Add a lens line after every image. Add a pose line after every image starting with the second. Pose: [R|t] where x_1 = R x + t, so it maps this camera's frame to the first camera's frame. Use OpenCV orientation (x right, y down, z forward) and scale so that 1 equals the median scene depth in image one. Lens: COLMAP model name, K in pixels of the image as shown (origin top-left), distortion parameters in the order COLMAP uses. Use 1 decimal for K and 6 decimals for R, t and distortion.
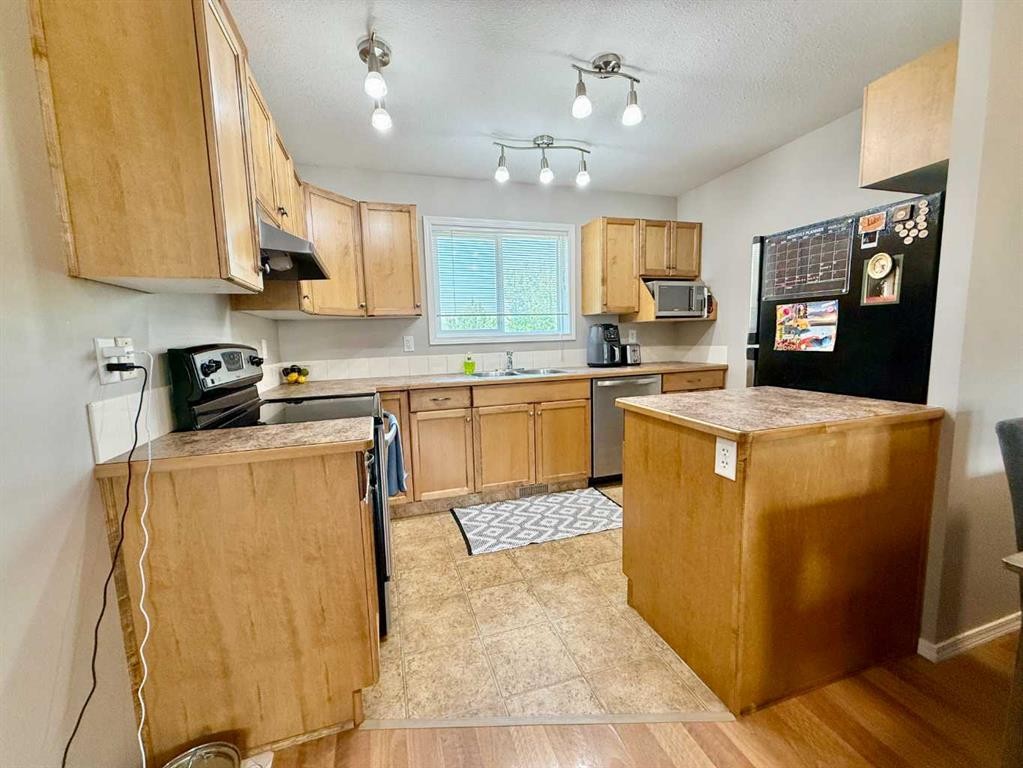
lens RADIAL K [[408.1, 0, 507.8], [0, 408.1, 385.0], [0, 0, 1]] dist [0.000323, 0.000168]
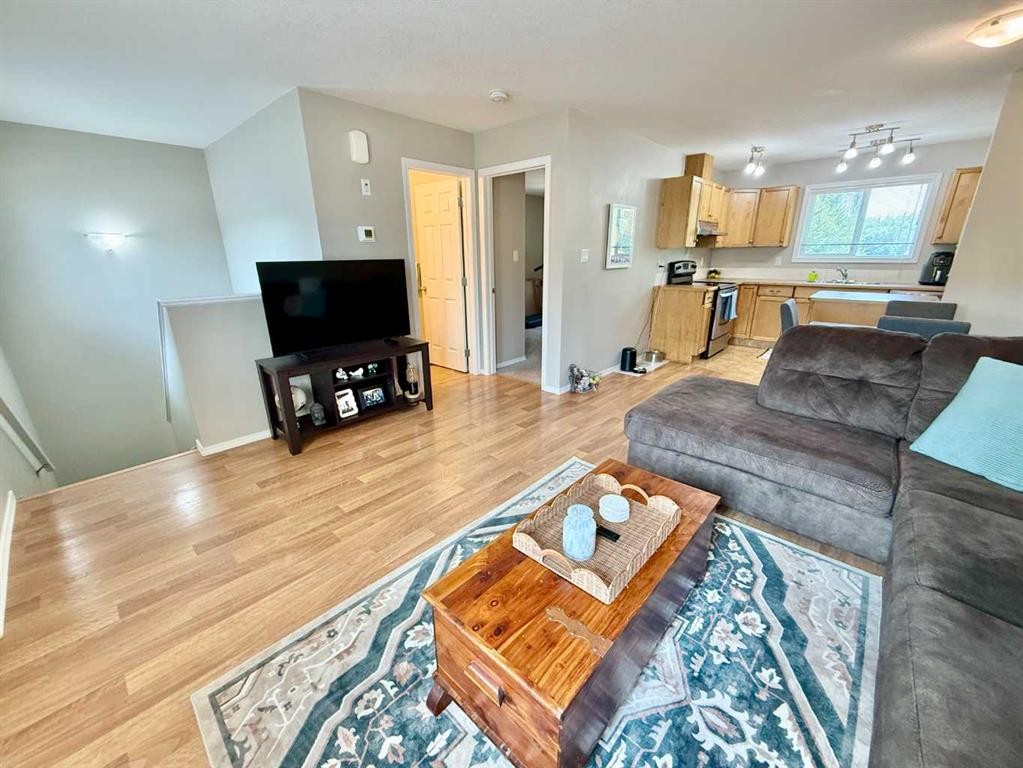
lens RADIAL K [[408.1, 0, 506.8], [0, 408.1, 382.1], [0, 0, 1]] dist [0.000323, 0.000168]
pose [[0.497138, 0.287495, -0.818658, 1.106796], [-0.104027, 0.956455, 0.272715, 0.061151], [0.861413, -0.050414, 0.505397, -1.372671]]
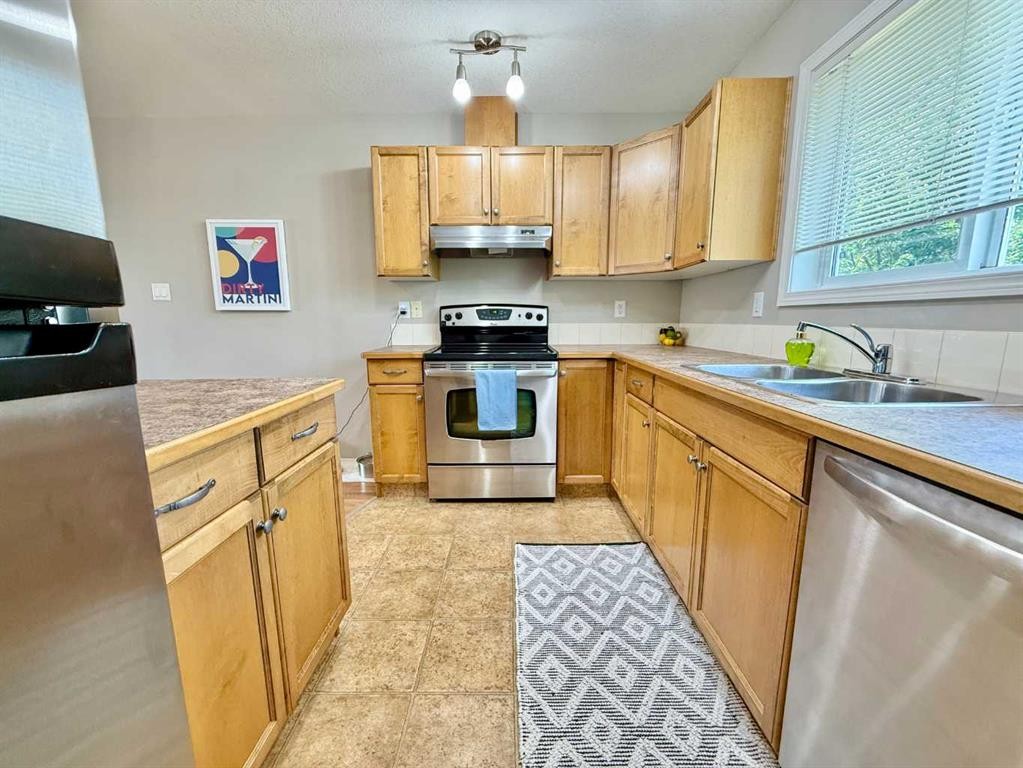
lens RADIAL K [[408.1, 0, 507.1], [0, 408.1, 384.8], [0, 0, 1]] dist [0.000323, 0.000168]
pose [[-0.303555, 0.185748, -0.934533, 0.661704], [-0.097144, 0.969669, 0.224286, -0.116174], [0.947849, 0.158868, -0.276304, 1.130504]]
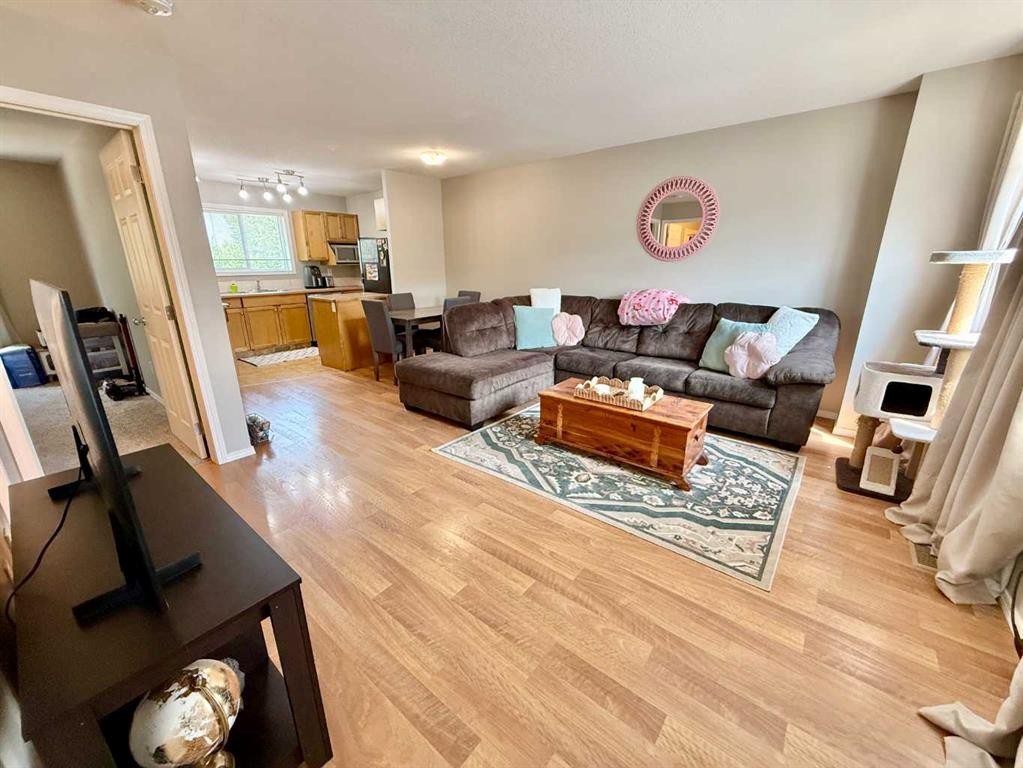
lens RADIAL K [[408.1, 0, 506.7], [0, 408.1, 384.7], [0, 0, 1]] dist [0.000323, 0.000168]
pose [[0.832810, -0.136531, 0.536457, -0.163290], [0.045621, 0.982738, 0.179289, 0.150646], [-0.551675, -0.124840, 0.824663, -1.778544]]
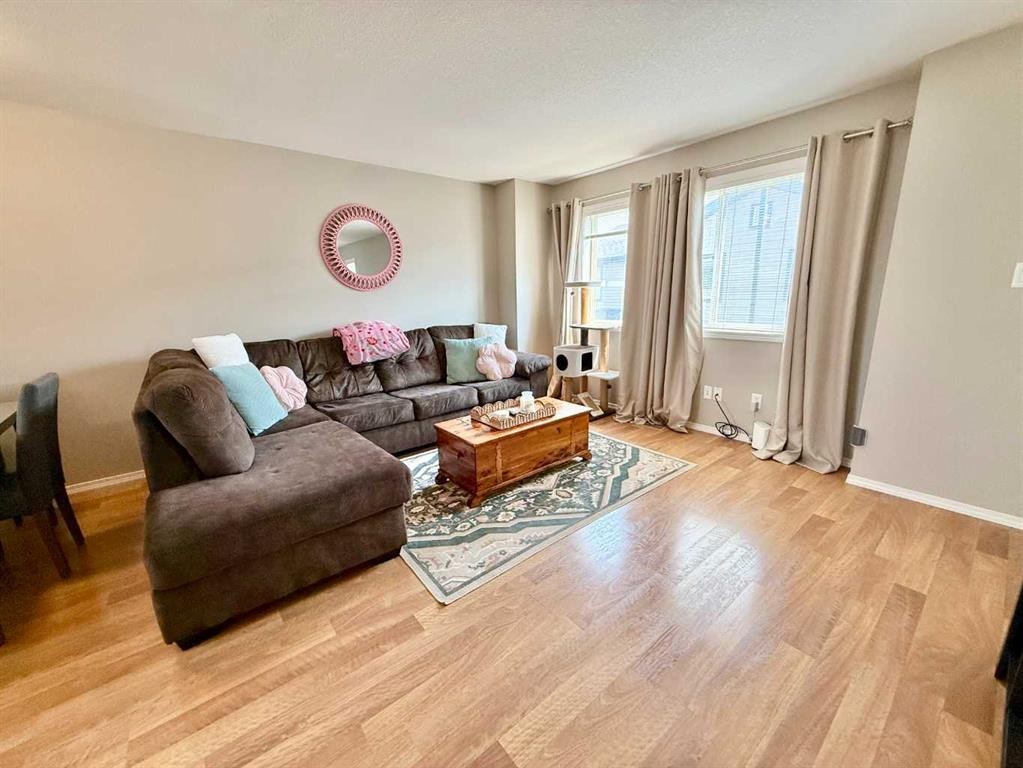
lens RADIAL K [[408.1, 0, 509.0], [0, 408.1, 386.6], [0, 0, 1]] dist [0.000323, 0.000168]
pose [[-0.369760, -0.170078, 0.913428, -0.343411], [0.143269, 0.960909, 0.236915, 0.040426], [-0.918015, 0.218468, -0.330938, -0.571560]]
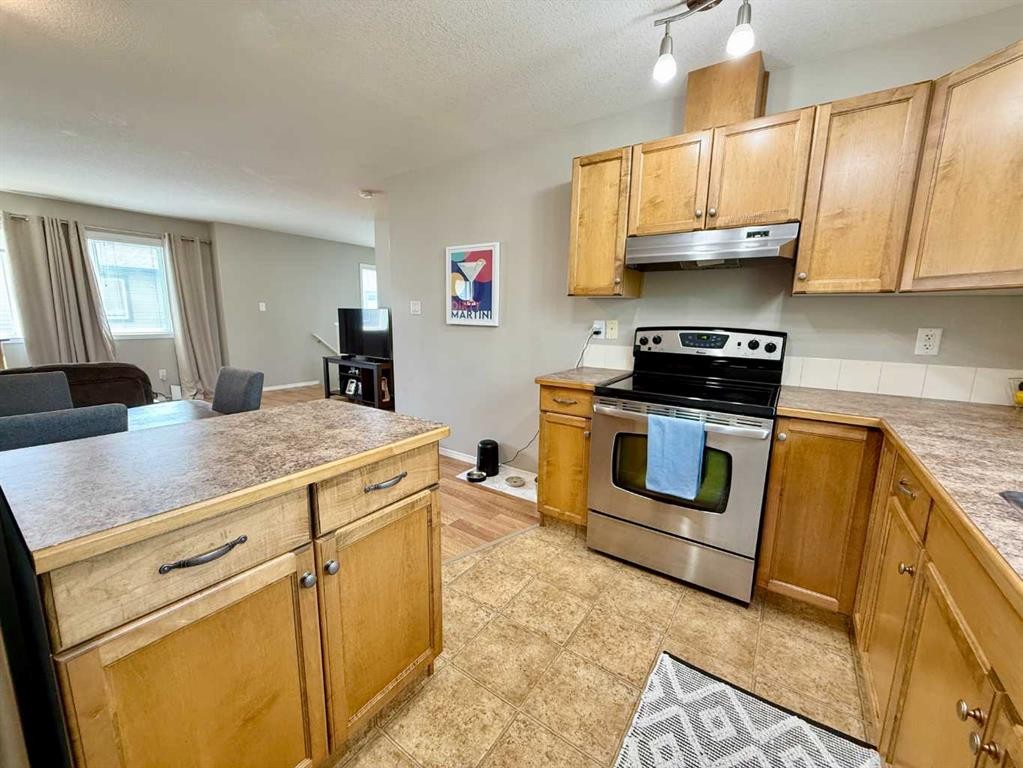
lens RADIAL K [[408.1, 0, 508.4], [0, 408.1, 384.3], [0, 0, 1]] dist [0.000323, 0.000168]
pose [[-0.792591, 0.122686, -0.597284, 0.453818], [-0.061966, 0.958271, 0.279064, -0.183518], [0.606597, 0.258194, -0.751914, 1.196602]]
